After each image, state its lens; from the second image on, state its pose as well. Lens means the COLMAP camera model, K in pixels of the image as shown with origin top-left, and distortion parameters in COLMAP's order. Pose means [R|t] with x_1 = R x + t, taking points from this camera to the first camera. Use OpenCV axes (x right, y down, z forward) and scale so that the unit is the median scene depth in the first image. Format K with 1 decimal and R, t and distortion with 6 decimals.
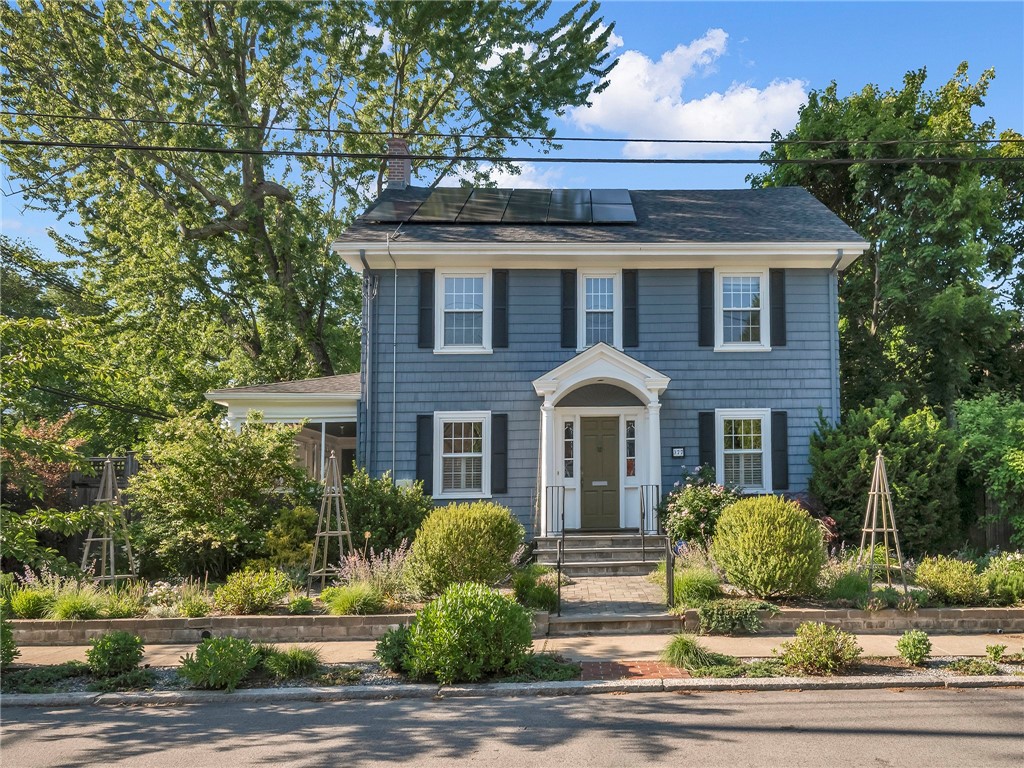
lens RADIAL K [[638.3, 0, 509.5], [0, 638.3, 382.1], [0, 0, 1]] dist [0.001192, 0.006899]
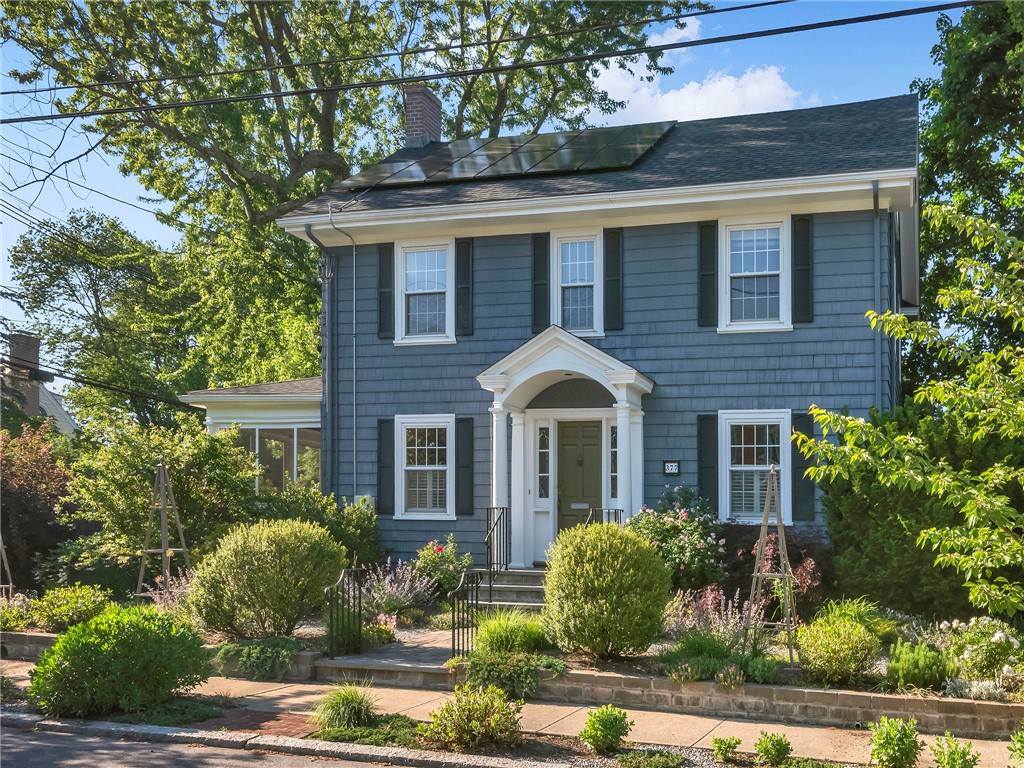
lens RADIAL K [[823.8, 0, 516.3], [0, 823.8, 392.3], [0, 0, 1]] dist [0.029964, 0.014689]
pose [[0.962984, -0.011012, -0.269333, 0.340813], [0.016828, 0.999672, 0.019295, -0.001655], [0.269032, -0.023113, 0.962854, 0.011824]]
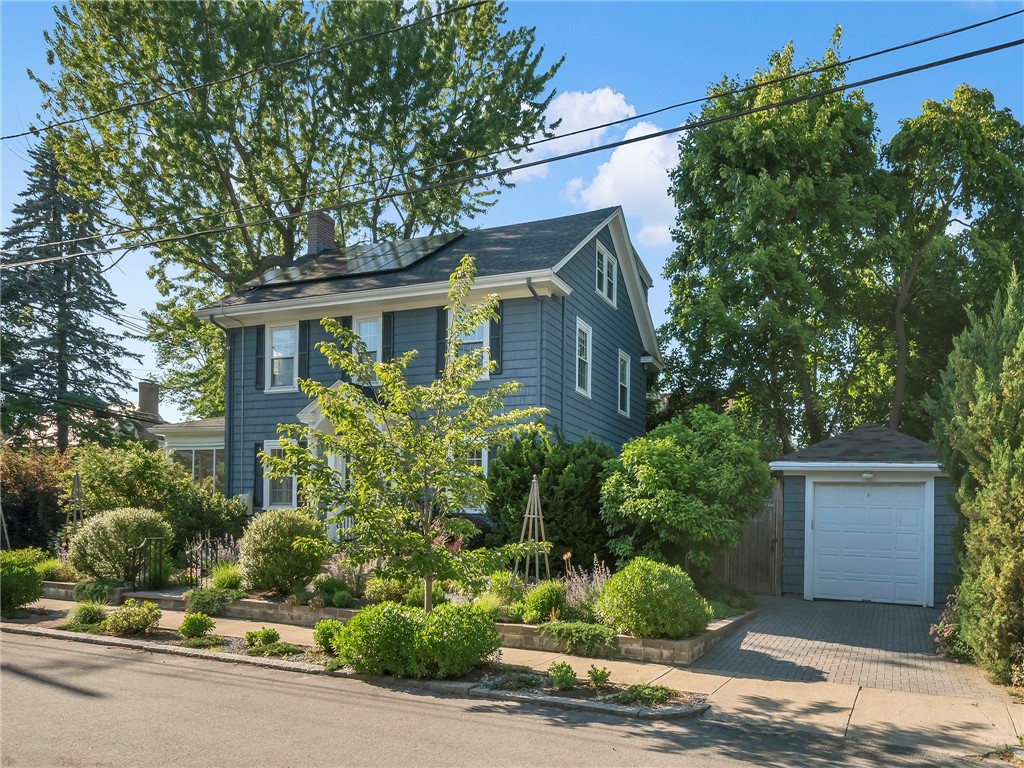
lens RADIAL K [[644.4, 0, 486.5], [0, 644.4, 429.7], [0, 0, 1]] dist [-0.004327, -0.004105]
pose [[0.924627, -0.017956, -0.380451, 0.736755], [0.034958, 0.998673, 0.037825, -0.006647], [0.379267, -0.048274, 0.924027, 0.009919]]
